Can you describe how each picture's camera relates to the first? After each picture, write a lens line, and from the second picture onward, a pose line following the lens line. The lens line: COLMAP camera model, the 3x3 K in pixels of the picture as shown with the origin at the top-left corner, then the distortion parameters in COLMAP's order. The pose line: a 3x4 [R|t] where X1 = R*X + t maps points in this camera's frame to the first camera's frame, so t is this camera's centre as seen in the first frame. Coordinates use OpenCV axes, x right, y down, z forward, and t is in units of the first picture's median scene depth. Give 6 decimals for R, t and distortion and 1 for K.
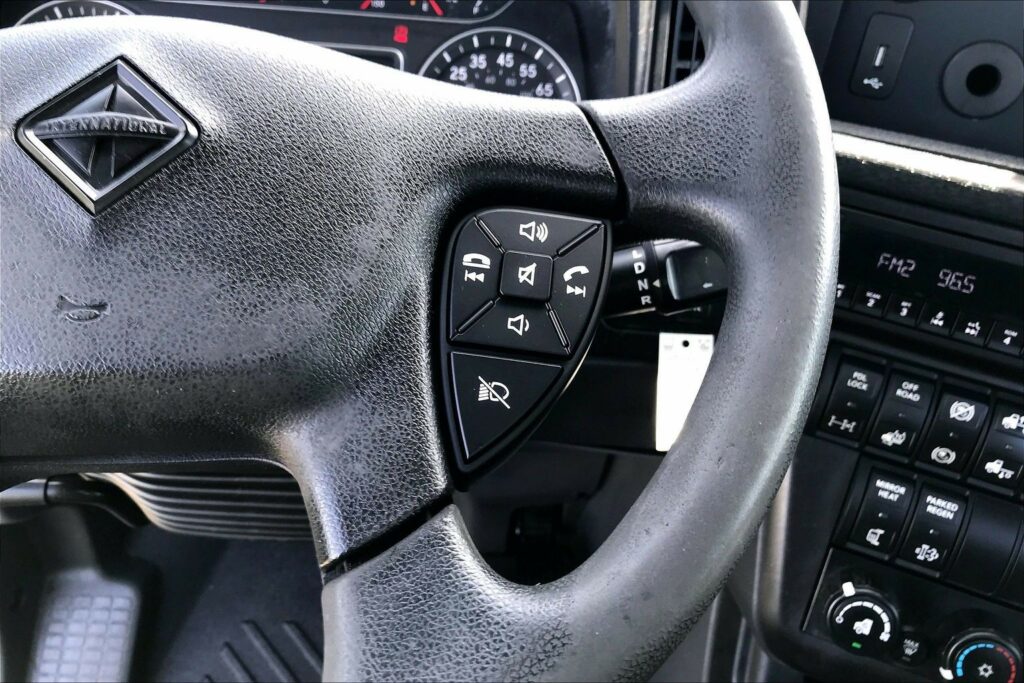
lens RADIAL K [[840.6, 0, 507.7], [0, 840.6, 333.3], [0, 0, 1]] dist [0.022521, -0.008373]
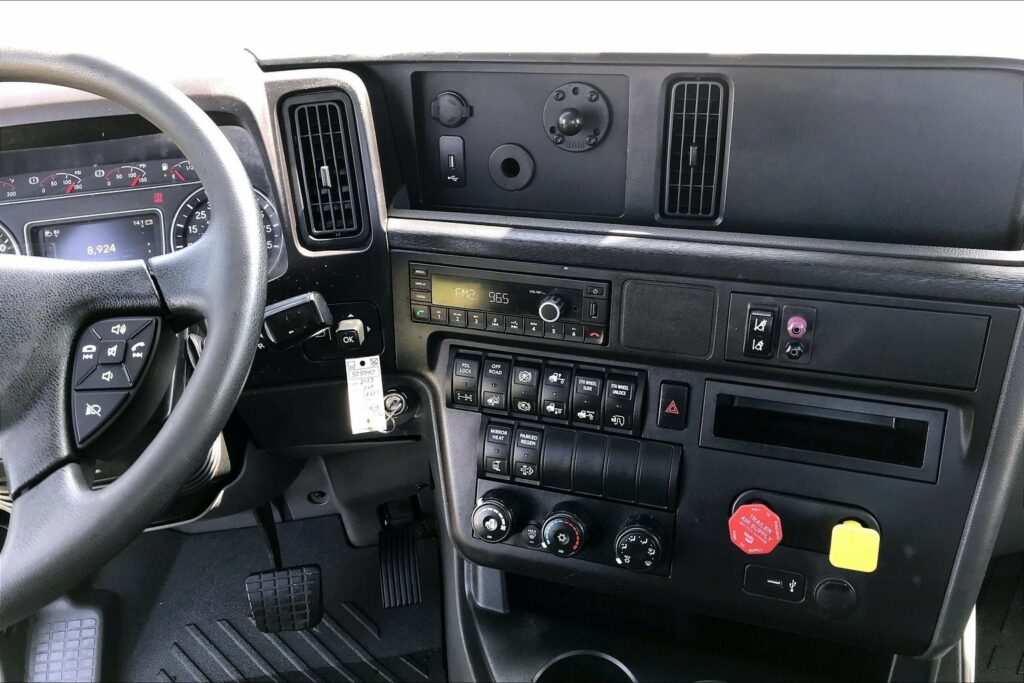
lens RADIAL K [[840.6, 0, 507.7], [0, 840.6, 333.3], [0, 0, 1]] dist [0.022521, -0.008373]
pose [[0.983822, -0.173406, -0.044988, 0.580509], [0.171228, 0.984039, -0.048453, 0.082513], [0.052672, 0.039966, 0.997812, -0.550596]]
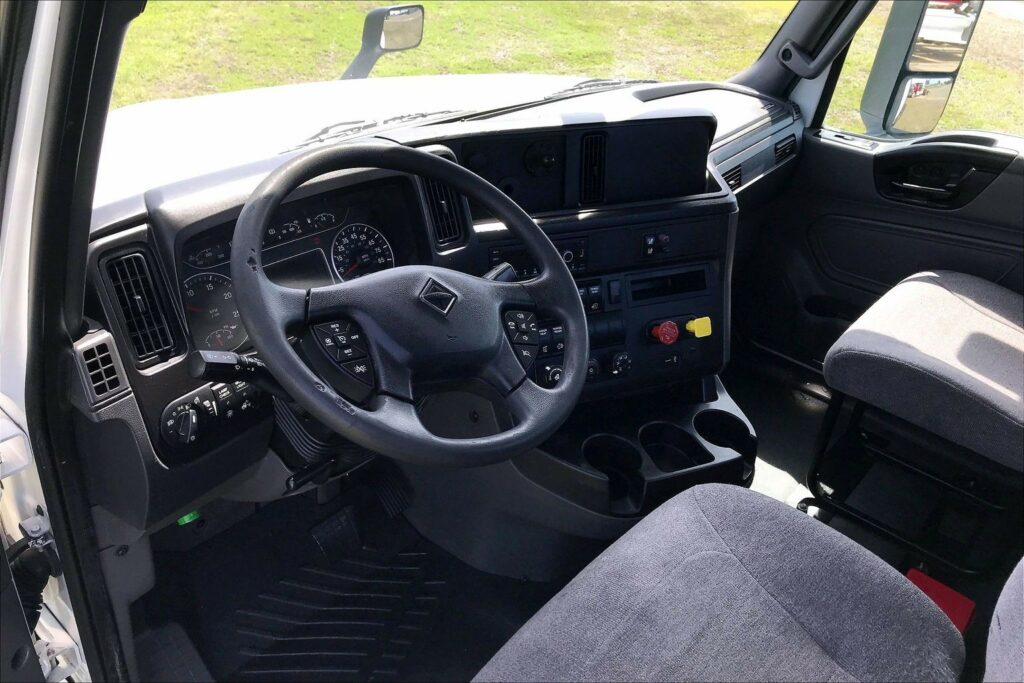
lens RADIAL K [[840.6, 0, 507.7], [0, 840.6, 333.3], [0, 0, 1]] dist [0.022521, -0.008373]
pose [[0.684369, -0.403478, 0.607326, -1.375894], [0.408884, 0.902015, 0.138501, -0.254481], [-0.603699, 0.153540, 0.782287, -1.162519]]
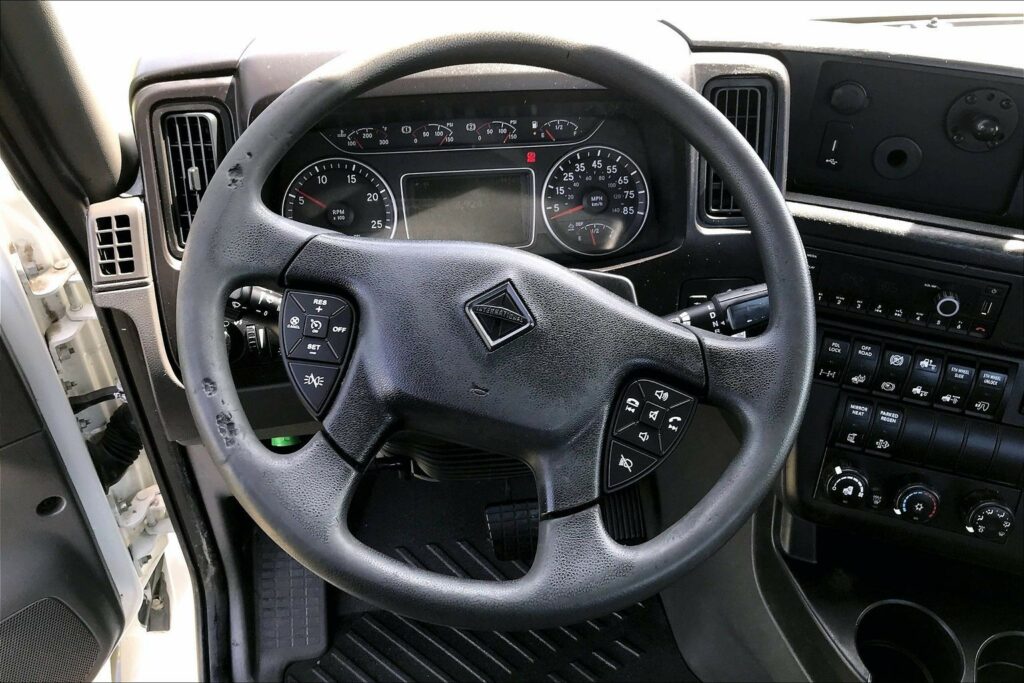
lens RADIAL K [[932.4, 0, 493.1], [0, 932.4, 337.6], [0, 0, 1]] dist [0.014840, 0.005558]
pose [[0.993676, -0.111149, 0.015912, -0.284098], [0.108977, 0.988826, 0.101720, -0.226151], [-0.027040, -0.099342, 0.994686, -0.818358]]
